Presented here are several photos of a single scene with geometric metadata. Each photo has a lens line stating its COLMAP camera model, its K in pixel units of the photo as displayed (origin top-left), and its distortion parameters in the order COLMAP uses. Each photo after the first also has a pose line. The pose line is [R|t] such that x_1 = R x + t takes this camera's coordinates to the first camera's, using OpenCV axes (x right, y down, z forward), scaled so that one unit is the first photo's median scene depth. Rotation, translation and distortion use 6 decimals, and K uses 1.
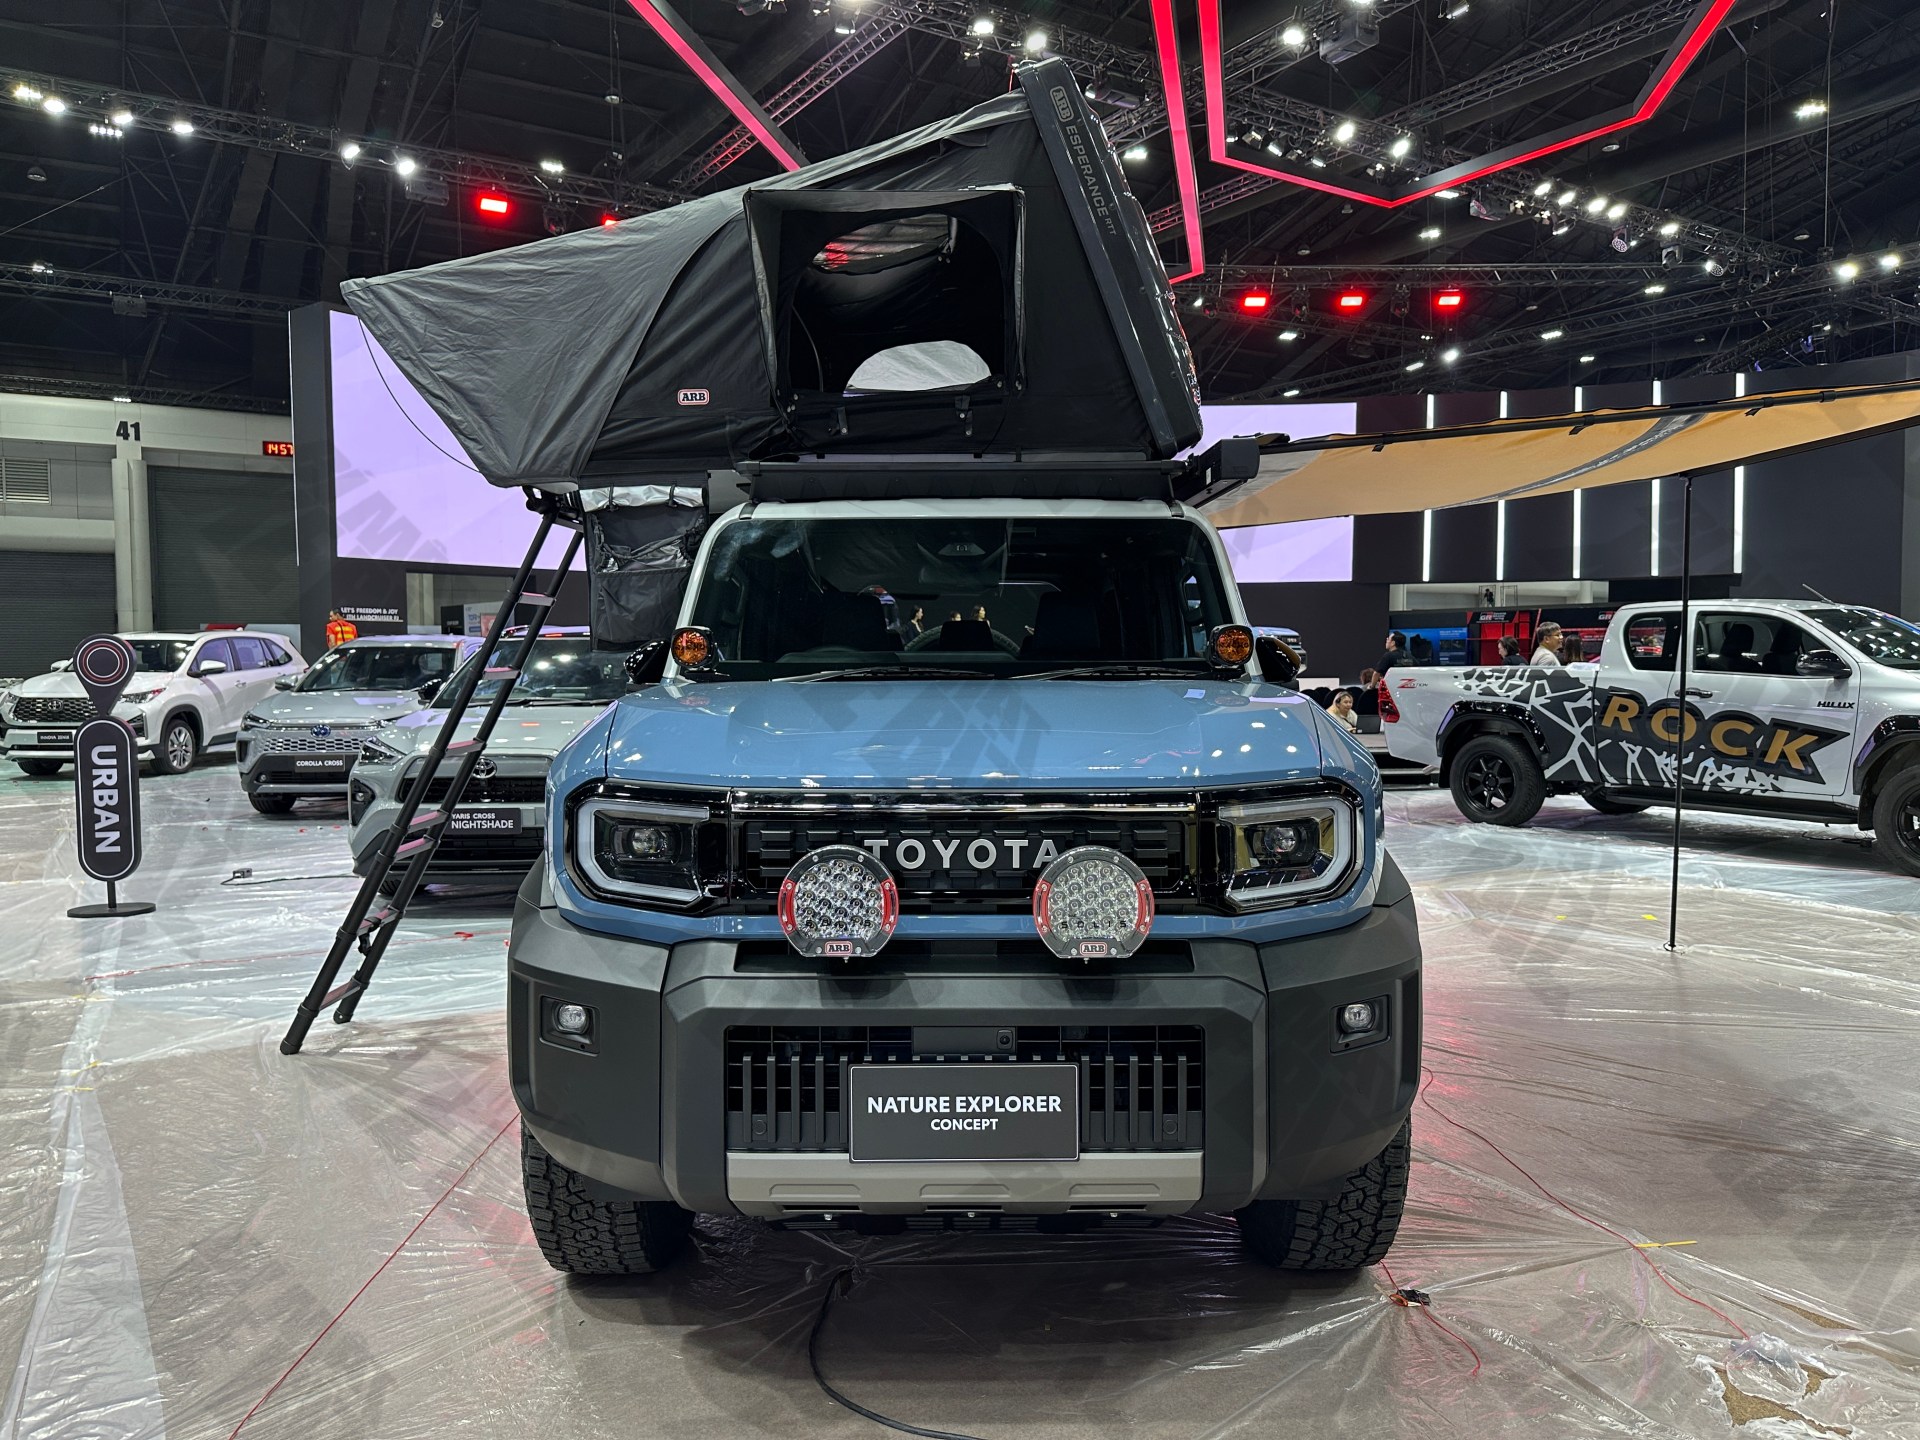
lens RADIAL K [[1374.4, 0, 960.0], [0, 1374.4, 720.0], [0, 0, 1]] dist [0.001002, -0.009764]
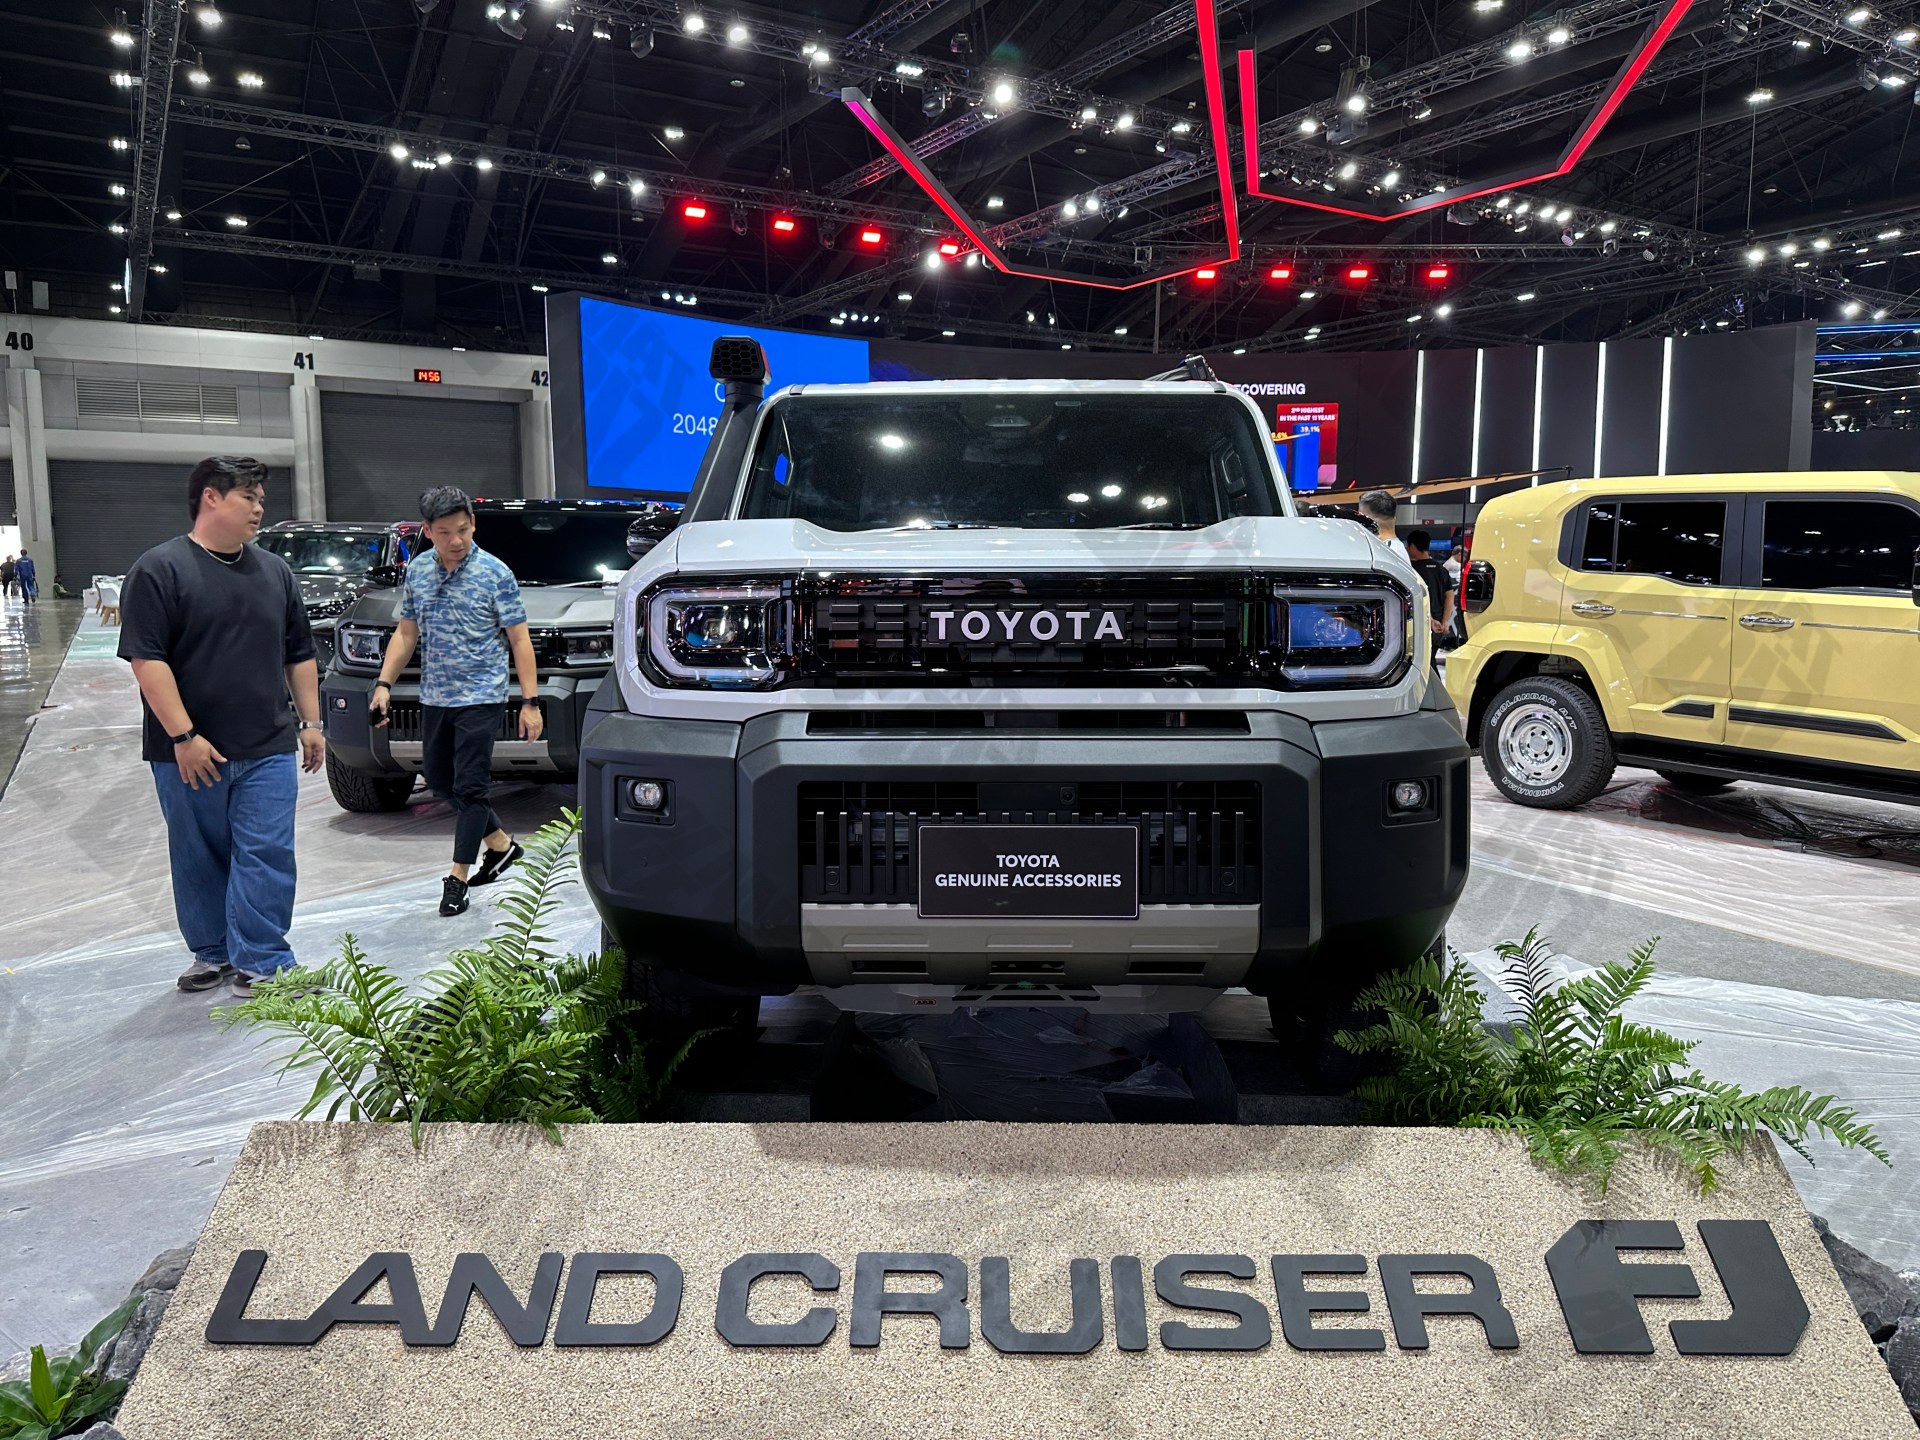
lens RADIAL K [[1374.4, 0, 960.0], [0, 1374.4, 720.0], [0, 0, 1]] dist [0.001002, -0.009764]
pose [[0.999883, 0.007548, -0.013321, -0.053857], [-0.006600, 0.997539, 0.069796, 0.011142], [0.013815, -0.069700, 0.997472, -0.266206]]
